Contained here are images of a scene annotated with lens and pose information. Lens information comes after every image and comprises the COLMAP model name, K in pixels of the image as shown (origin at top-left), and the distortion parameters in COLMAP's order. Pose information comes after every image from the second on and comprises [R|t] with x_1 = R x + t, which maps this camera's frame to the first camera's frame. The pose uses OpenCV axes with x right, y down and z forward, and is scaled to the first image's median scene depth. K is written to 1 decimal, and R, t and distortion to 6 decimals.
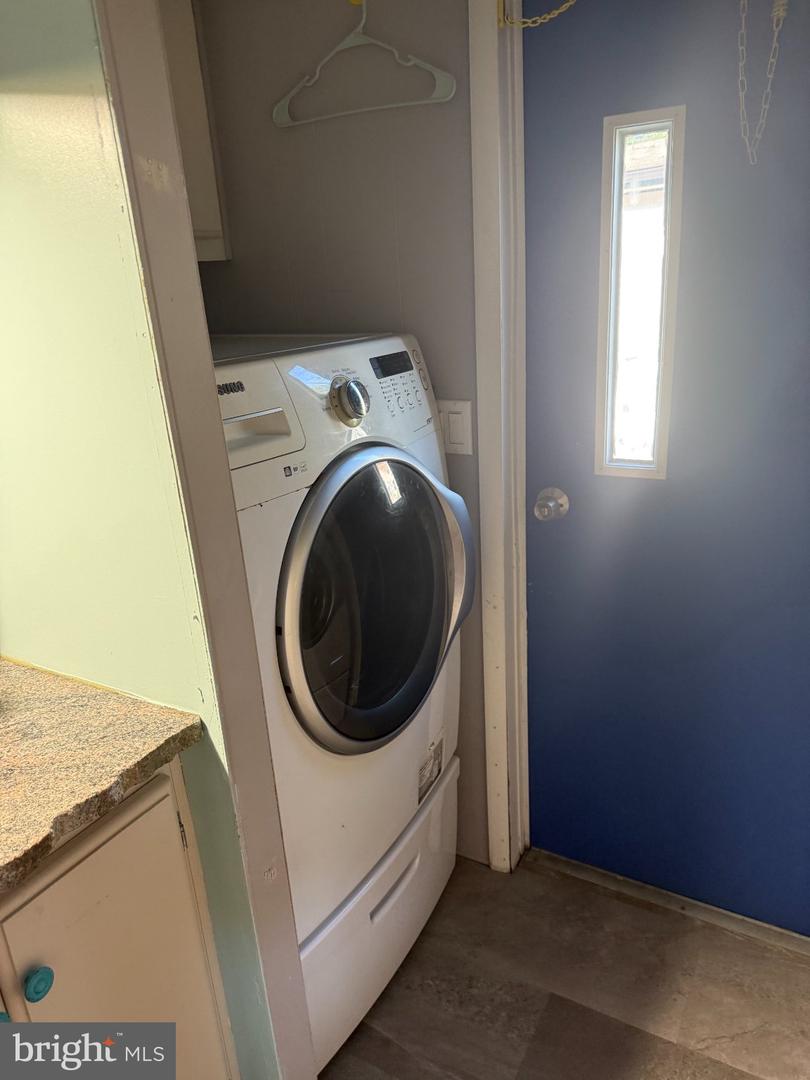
lens RADIAL K [[765.7, 0, 411.1], [0, 765.7, 544.0], [0, 0, 1]] dist [0.027370, -0.023522]
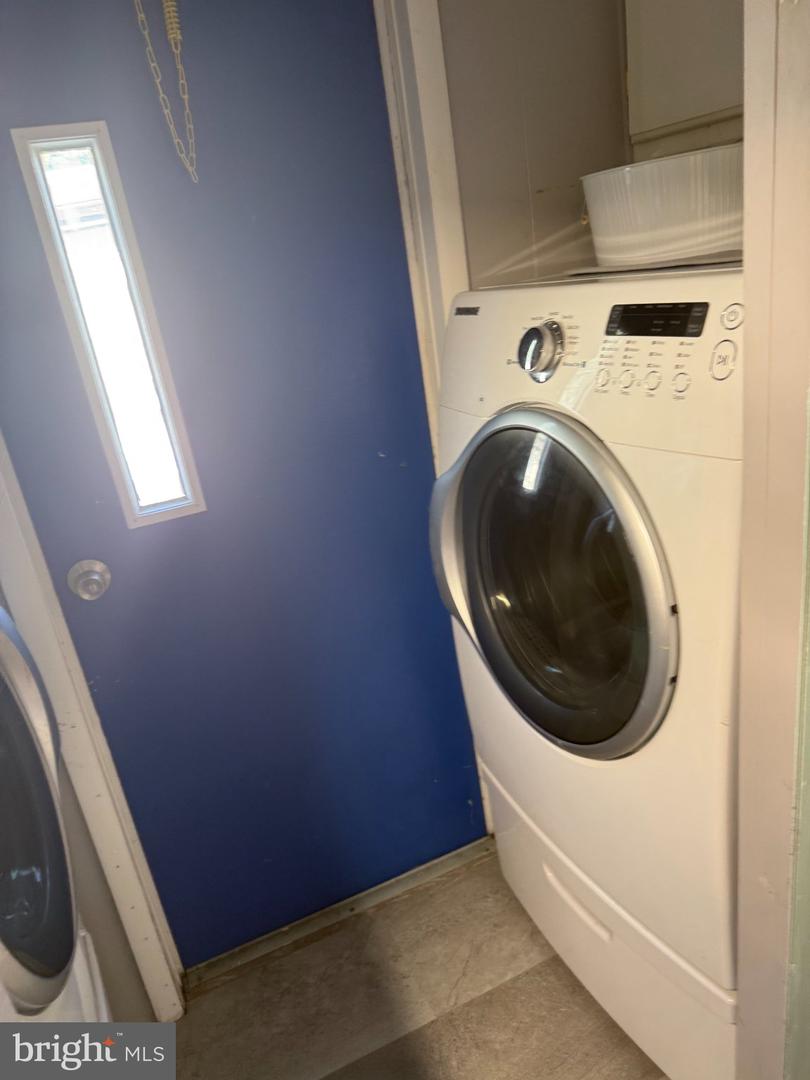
lens RADIAL K [[765.7, 0, 407.3], [0, 765.7, 543.0], [0, 0, 1]] dist [0.027370, -0.023522]
pose [[0.612855, -0.310490, 0.726640, -0.206194], [0.370656, 0.925084, 0.082669, -0.030396], [-0.697871, 0.218669, 0.682027, 0.175528]]
